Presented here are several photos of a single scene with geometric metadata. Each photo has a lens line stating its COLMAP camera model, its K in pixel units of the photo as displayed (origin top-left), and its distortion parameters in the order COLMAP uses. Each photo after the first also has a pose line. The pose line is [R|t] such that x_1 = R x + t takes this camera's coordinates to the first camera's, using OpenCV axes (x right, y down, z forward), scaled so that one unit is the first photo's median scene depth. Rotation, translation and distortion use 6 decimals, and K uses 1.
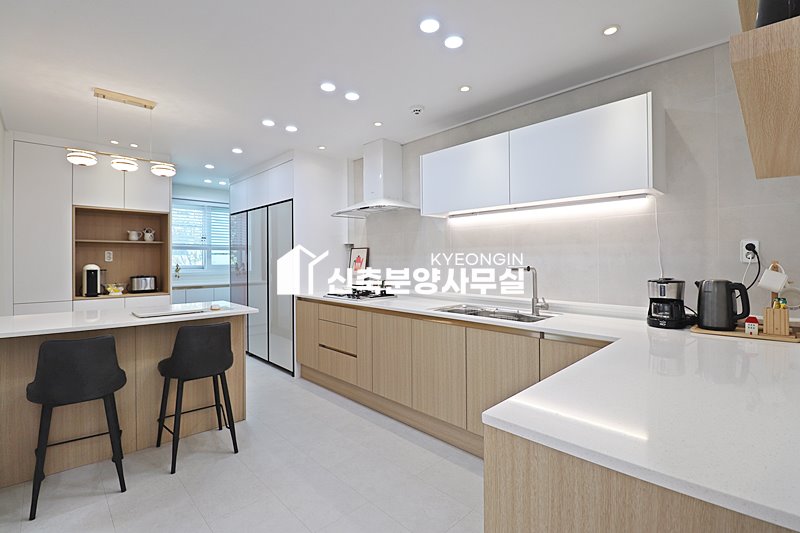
lens RADIAL K [[370.2, 0, 402.2], [0, 370.2, 260.7], [0, 0, 1]] dist [-0.000143, -0.013055]
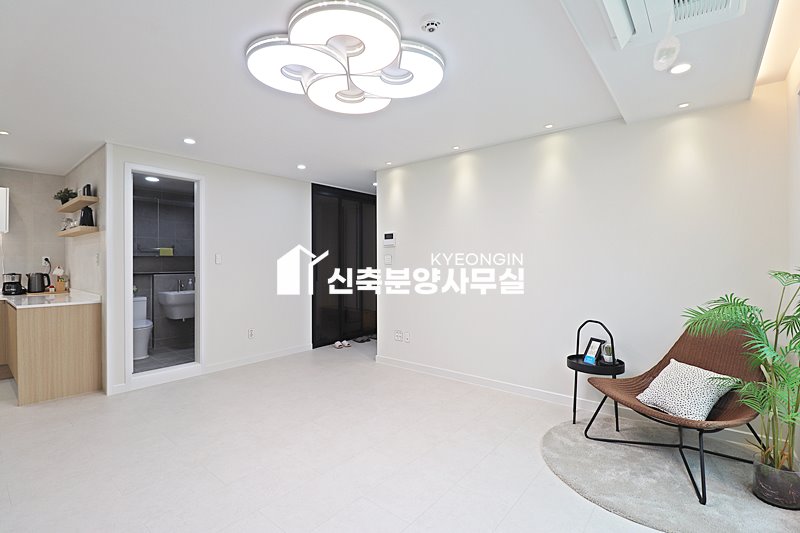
lens RADIAL K [[370.2, 0, 402.2], [0, 370.2, 260.7], [0, 0, 1]] dist [-0.000143, -0.013055]
pose [[-0.114701, 0.007924, 0.993369, -0.911011], [0.008878, 0.999936, -0.006951, 0.005247], [-0.993360, 0.008022, -0.114764, -0.566103]]
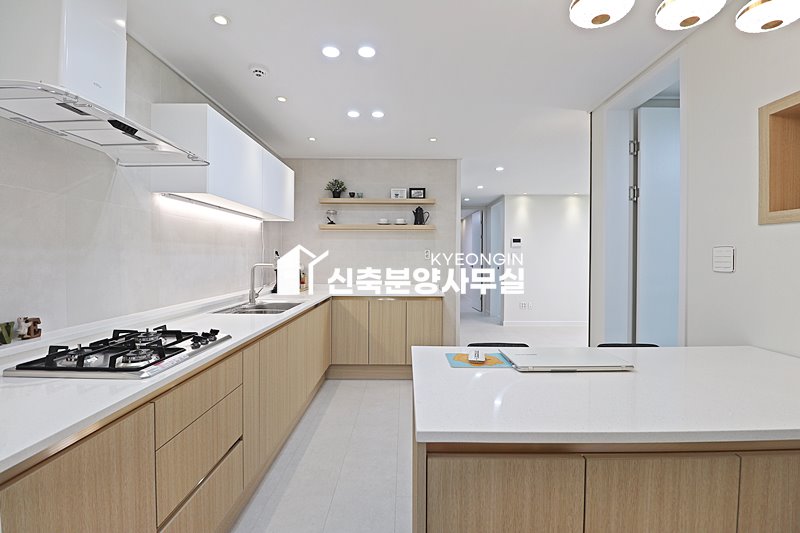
lens RADIAL K [[370.2, 0, 402.2], [0, 370.2, 260.7], [0, 0, 1]] dist [-0.000143, -0.013055]
pose [[-0.717139, -0.005471, 0.696909, -0.573552], [0.002611, 0.999941, 0.010536, -0.004950], [-0.696926, 0.009376, -0.717082, 1.048740]]
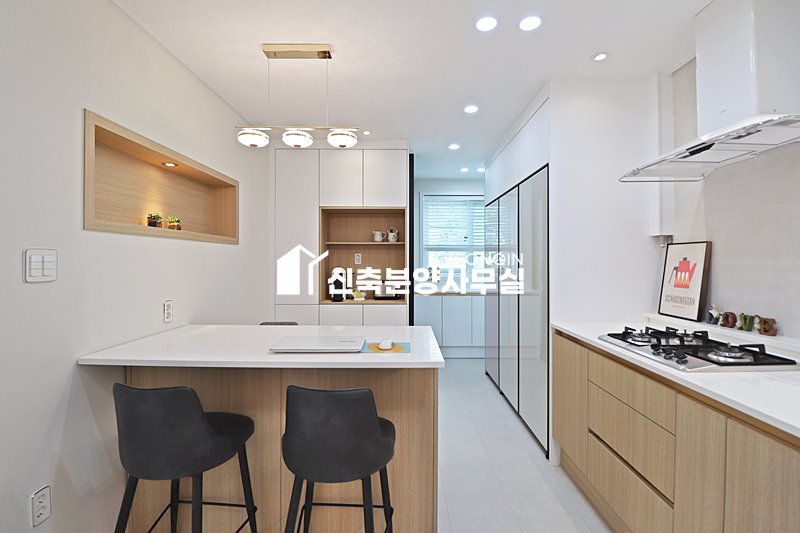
lens RADIAL K [[370.2, 0, 402.2], [0, 370.2, 260.7], [0, 0, 1]] dist [-0.000143, -0.013055]
pose [[0.716023, 0.004000, -0.698065, -0.050039], [-0.006937, 0.999975, -0.001386, -0.007295], [0.698042, 0.005835, 0.716033, 0.433795]]
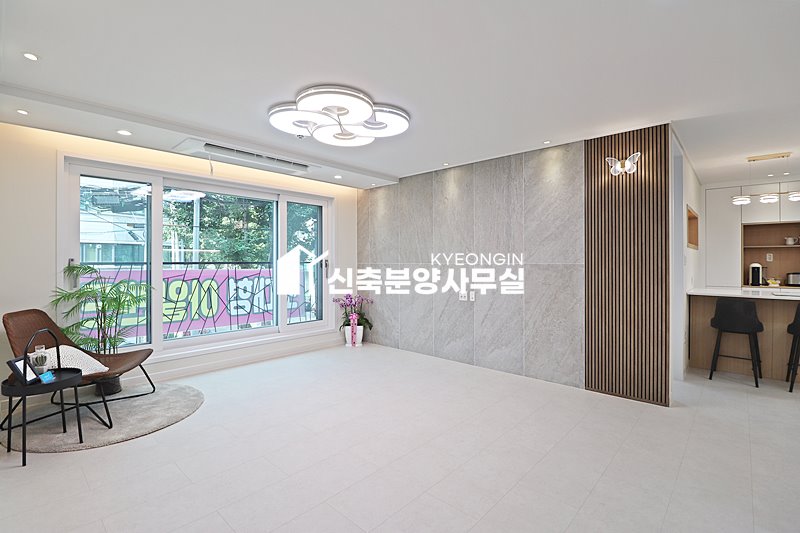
lens RADIAL K [[370.2, 0, 402.2], [0, 370.2, 260.7], [0, 0, 1]] dist [-0.000143, -0.013055]
pose [[0.062649, 0.000680, -0.998035, 0.496156], [-0.004711, 0.999989, 0.000386, 0.006176], [0.998024, 0.004677, 0.062652, -0.465253]]
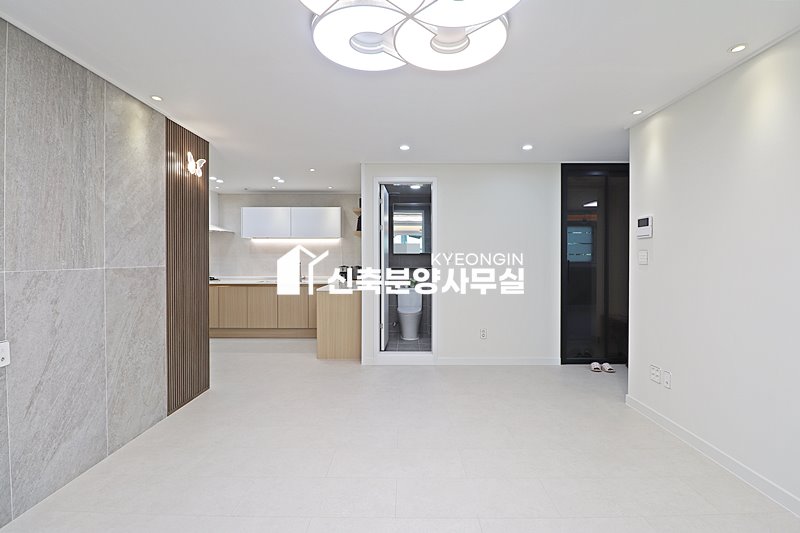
lens RADIAL K [[370.2, 0, 402.2], [0, 370.2, 260.7], [0, 0, 1]] dist [-0.000143, -0.013055]
pose [[0.701461, -0.001119, 0.712707, -0.644786], [-0.000642, 0.999997, 0.002202, -0.001249], [-0.712707, -0.002002, 0.701459, -0.852967]]
